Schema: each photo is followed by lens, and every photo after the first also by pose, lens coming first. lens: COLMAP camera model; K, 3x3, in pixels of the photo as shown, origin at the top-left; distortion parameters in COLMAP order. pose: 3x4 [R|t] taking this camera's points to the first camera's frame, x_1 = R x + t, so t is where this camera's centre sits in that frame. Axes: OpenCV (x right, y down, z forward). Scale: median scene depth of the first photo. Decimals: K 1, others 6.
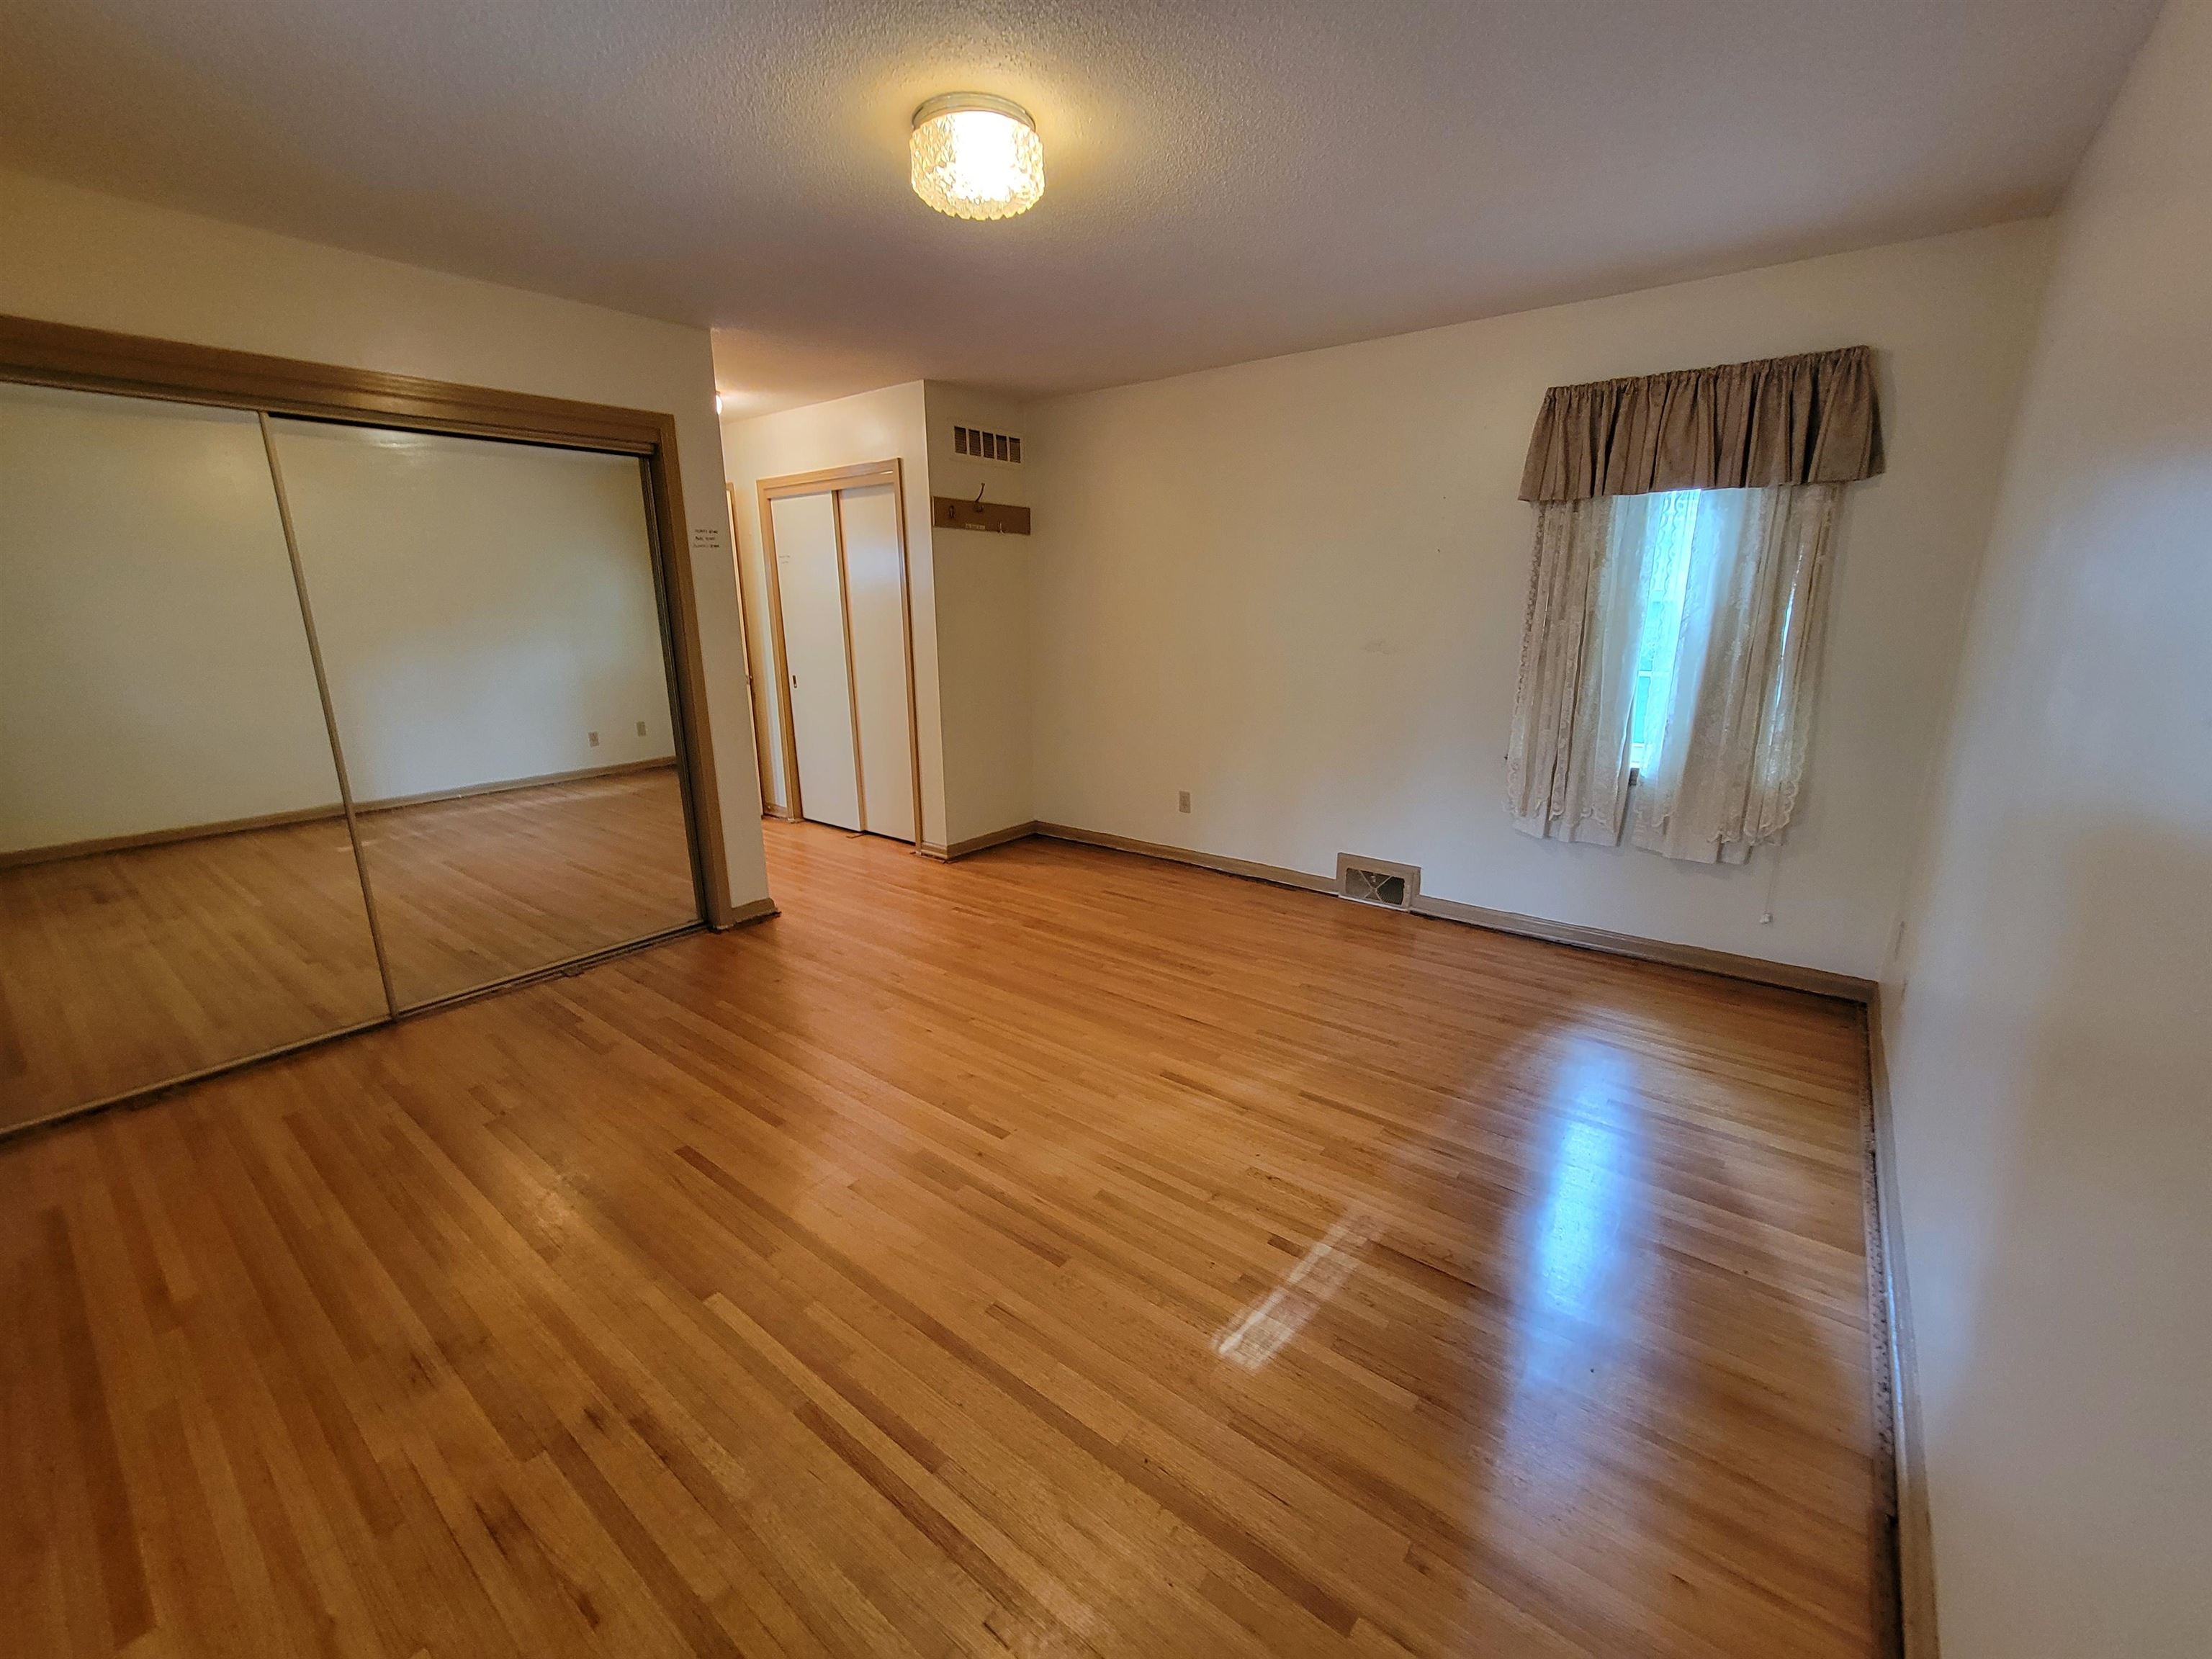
lens RADIAL K [[903.4, 0, 1101.4], [0, 903.4, 835.2], [0, 0, 1]] dist [0.000921, -0.000080]
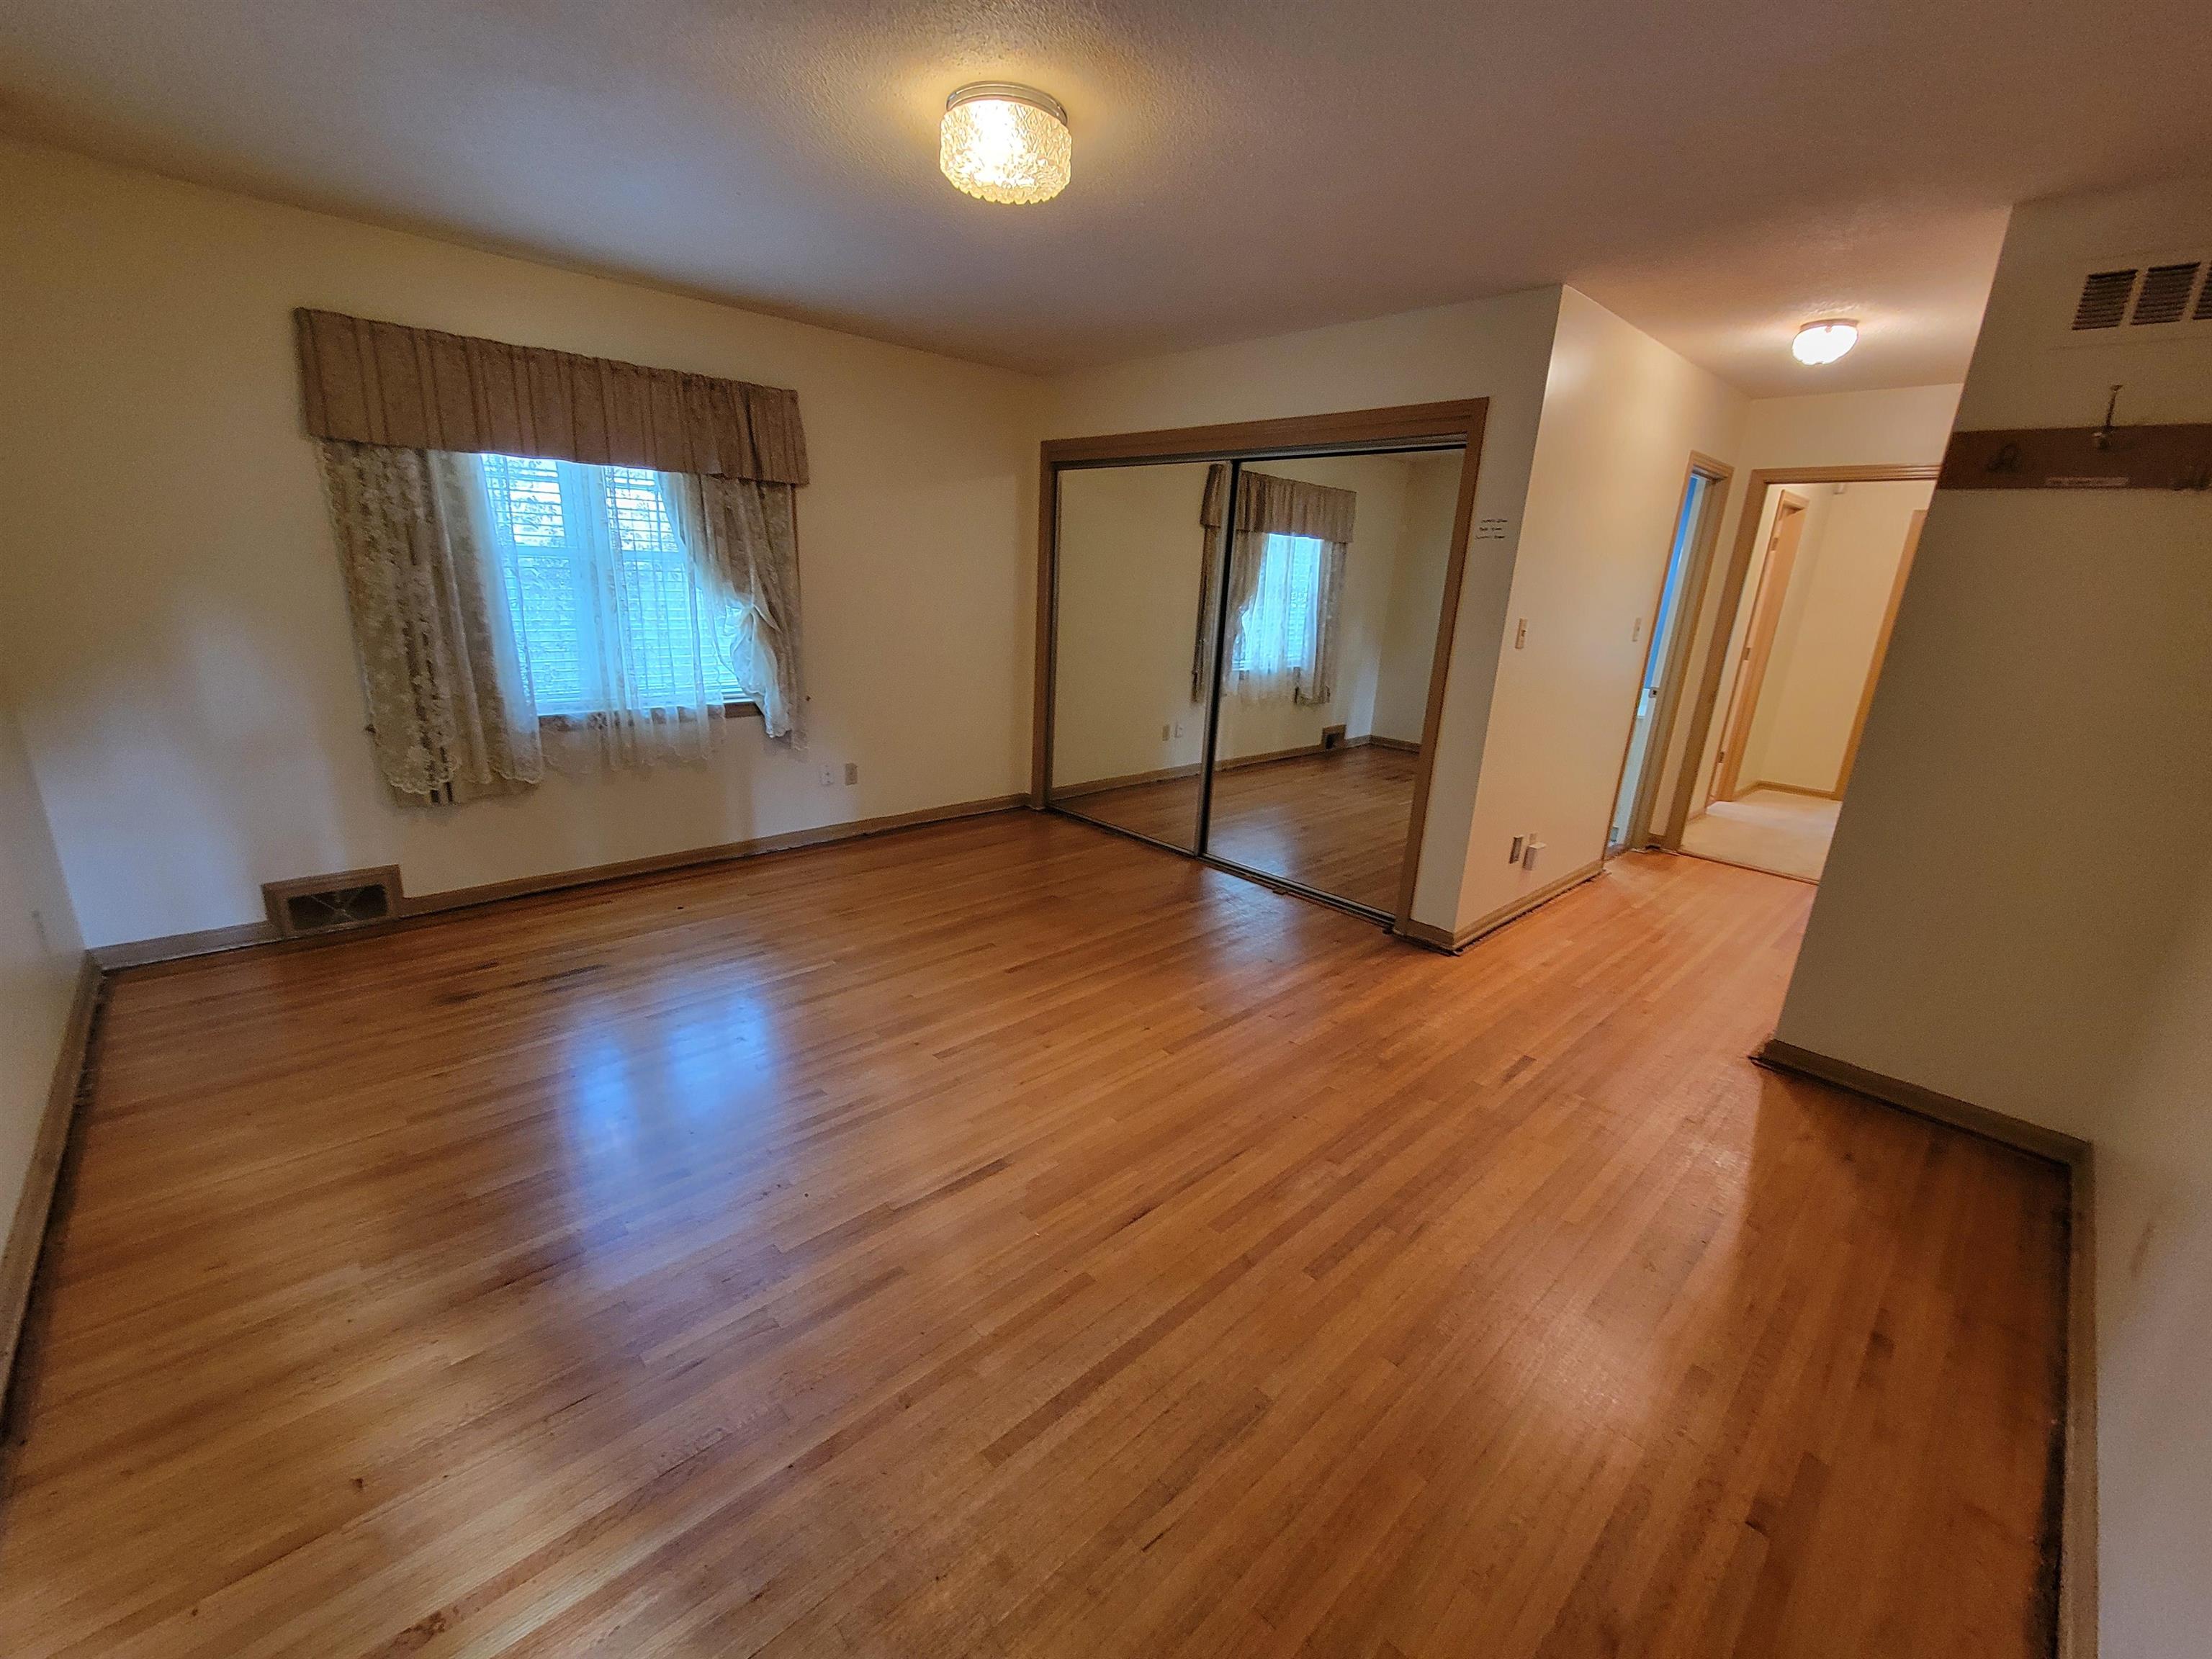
lens RADIAL K [[903.4, 0, 1101.4], [0, 903.4, 835.2], [0, 0, 1]] dist [0.000921, -0.000080]
pose [[-0.143047, 0.280049, -0.949268, 0.667689], [-0.303450, 0.900528, 0.311397, -0.253592], [0.942049, 0.332600, -0.043837, 0.910382]]
